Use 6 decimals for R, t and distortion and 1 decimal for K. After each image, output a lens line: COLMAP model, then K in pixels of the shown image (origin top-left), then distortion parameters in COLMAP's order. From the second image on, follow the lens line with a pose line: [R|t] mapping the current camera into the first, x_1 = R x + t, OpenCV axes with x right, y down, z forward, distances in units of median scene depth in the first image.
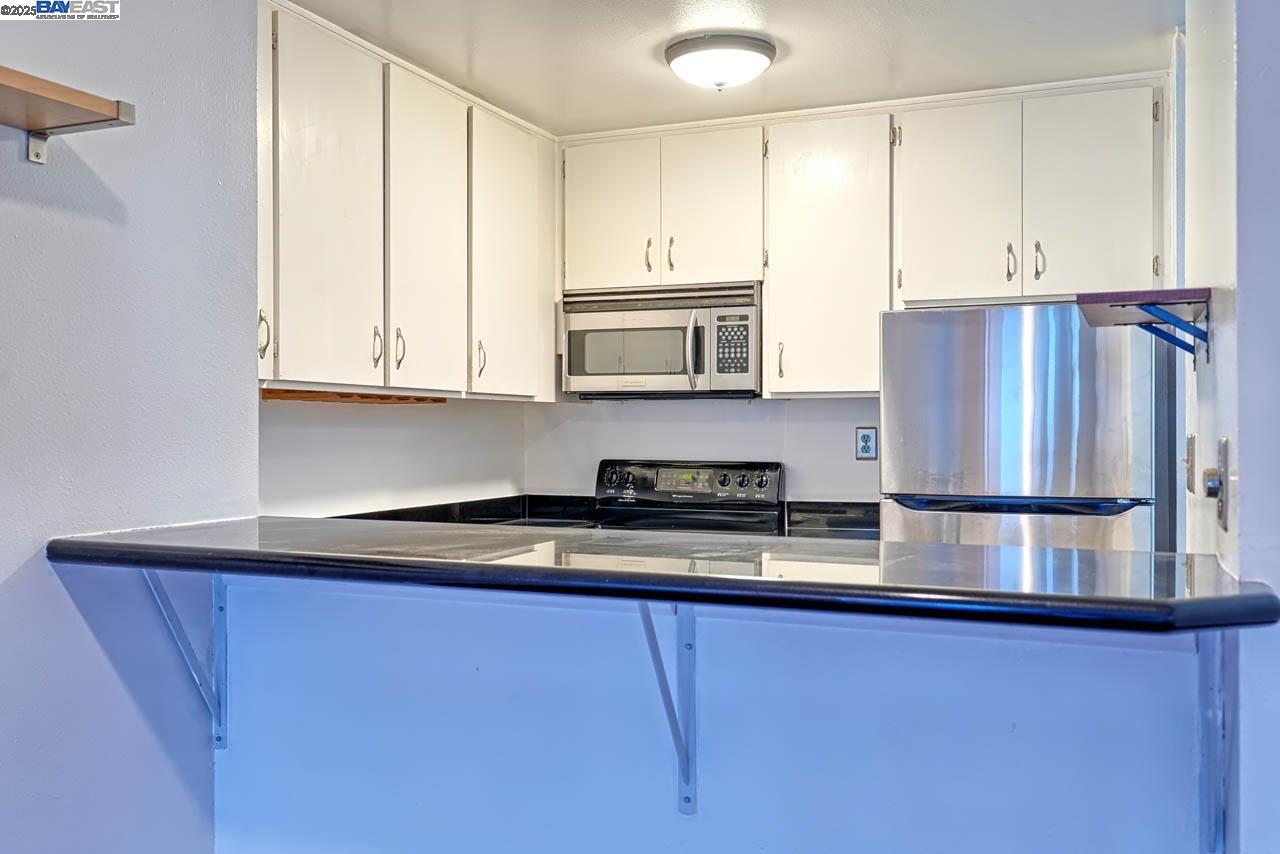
lens RADIAL K [[1196.3, 0, 634.0], [0, 1196.3, 424.5], [0, 0, 1]] dist [0.005596, 0.000000]
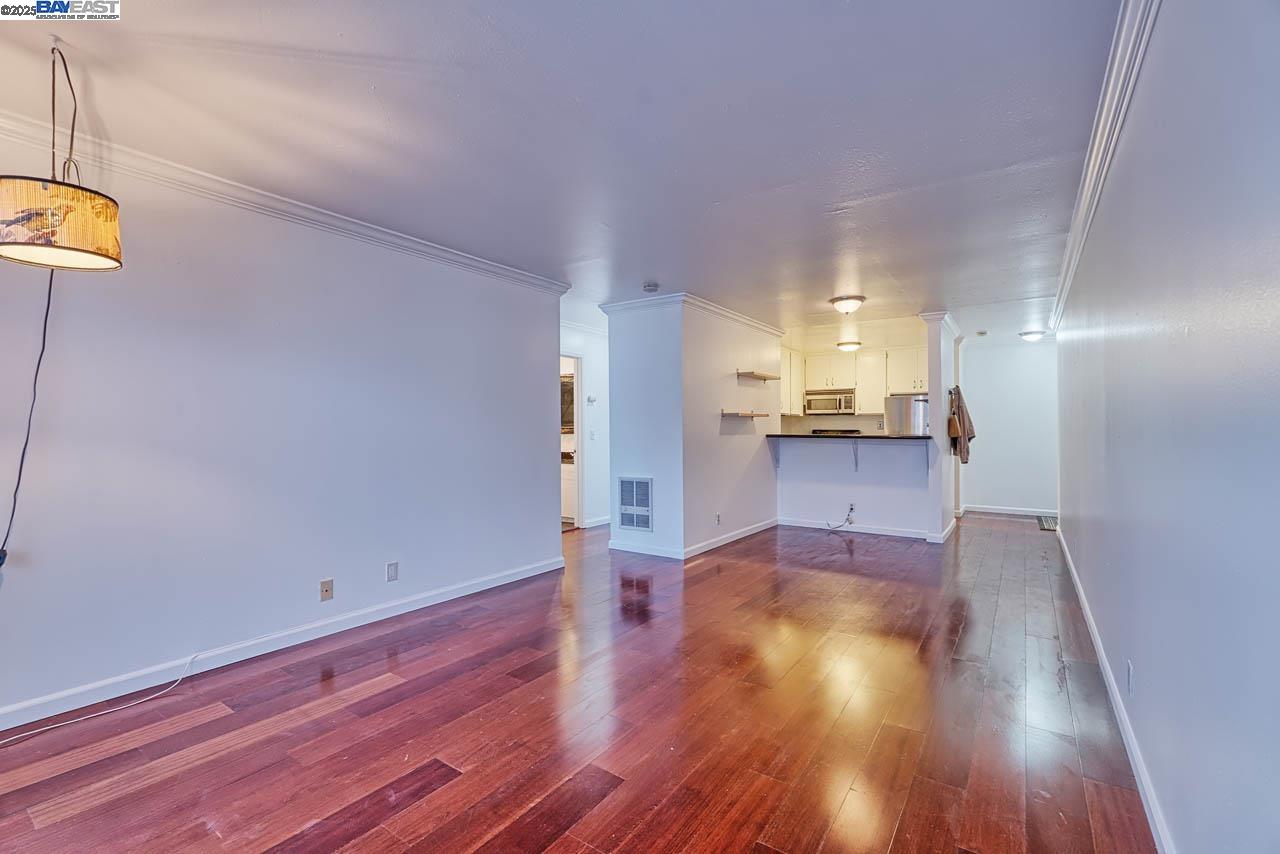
lens RADIAL K [[558.6, 0, 635.5], [0, 558.6, 427.0], [0, 0, 1]] dist [-0.008198, 0.001006]
pose [[0.977405, -0.001751, -0.211370, -0.250845], [0.001175, 0.999995, -0.002849, 0.027736], [0.211374, 0.002536, 0.977402, -1.184404]]
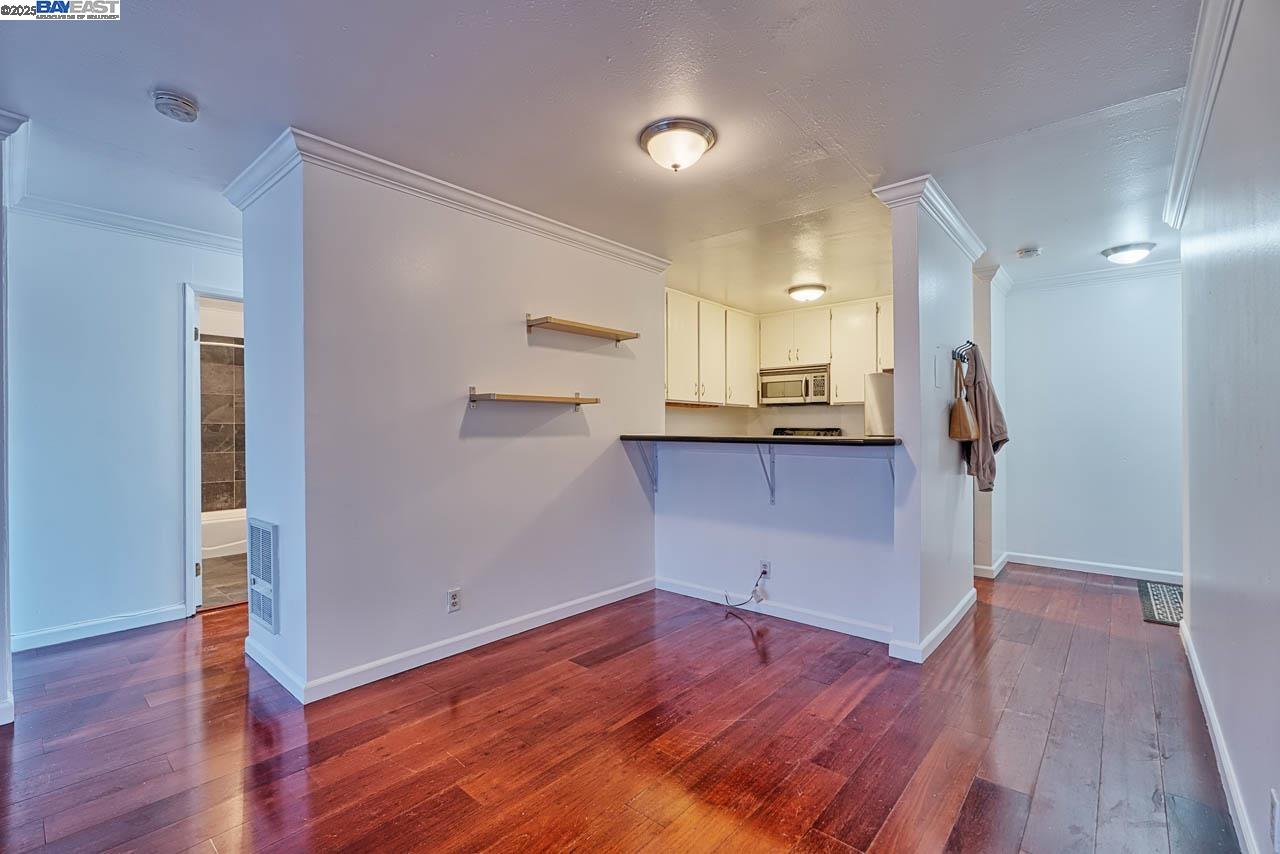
lens RADIAL K [[558.6, 0, 634.7], [0, 558.6, 427.8], [0, 0, 1]] dist [-0.008198, 0.001006]
pose [[0.947242, -0.001434, -0.320517, 0.092681], [0.001461, 0.999999, -0.000155, 0.032606], [0.320517, -0.000322, 0.947243, -0.403775]]
